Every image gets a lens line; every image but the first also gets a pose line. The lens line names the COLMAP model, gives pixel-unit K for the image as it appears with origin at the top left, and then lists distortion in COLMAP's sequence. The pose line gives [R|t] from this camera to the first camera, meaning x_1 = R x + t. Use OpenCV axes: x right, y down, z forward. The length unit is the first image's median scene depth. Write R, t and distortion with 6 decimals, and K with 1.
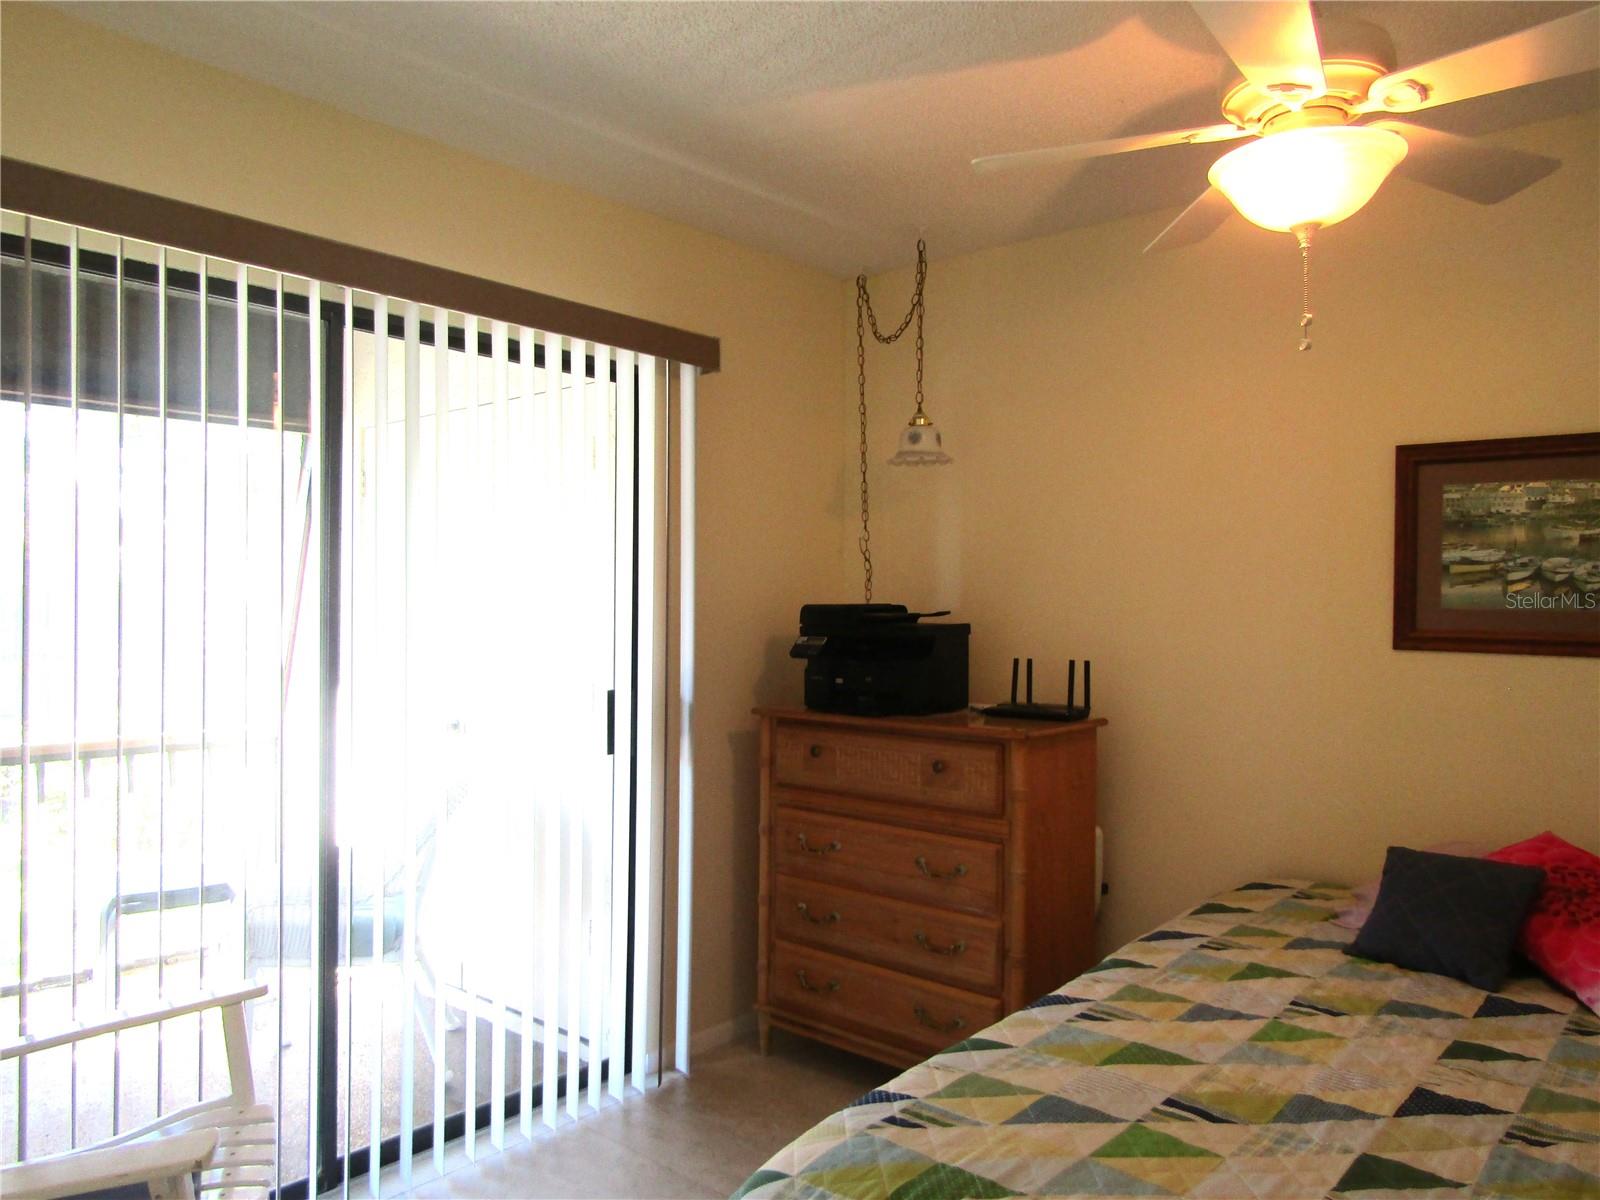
lens RADIAL K [[1149.2, 0, 799.2], [0, 1149.2, 599.3], [0, 0, 1]] dist [-0.008017, 0.005939]
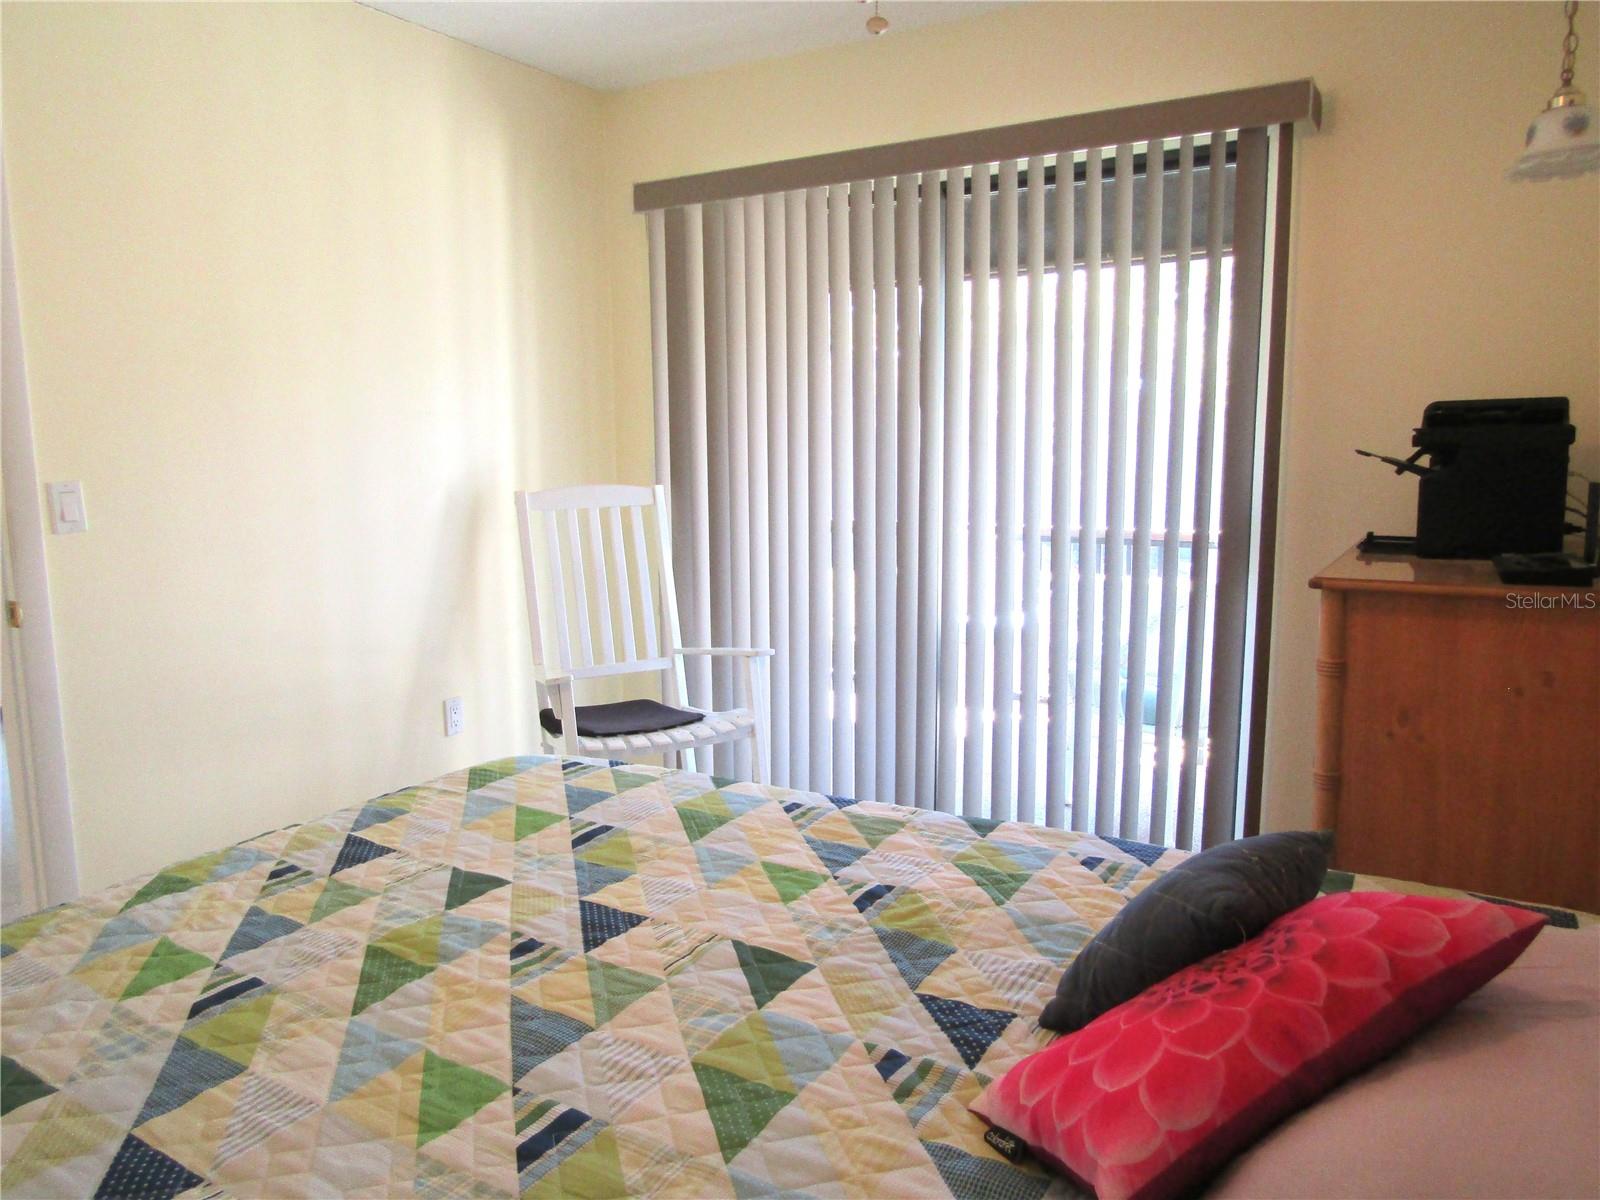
lens RADIAL K [[1149.2, 0, 799.2], [0, 1149.2, 599.3], [0, 0, 1]] dist [-0.008017, 0.005939]
pose [[0.159438, 0.129120, -0.978728, 1.350821], [0.021382, 0.990725, 0.134186, 0.045599], [0.986976, -0.042322, 0.155198, 0.930635]]
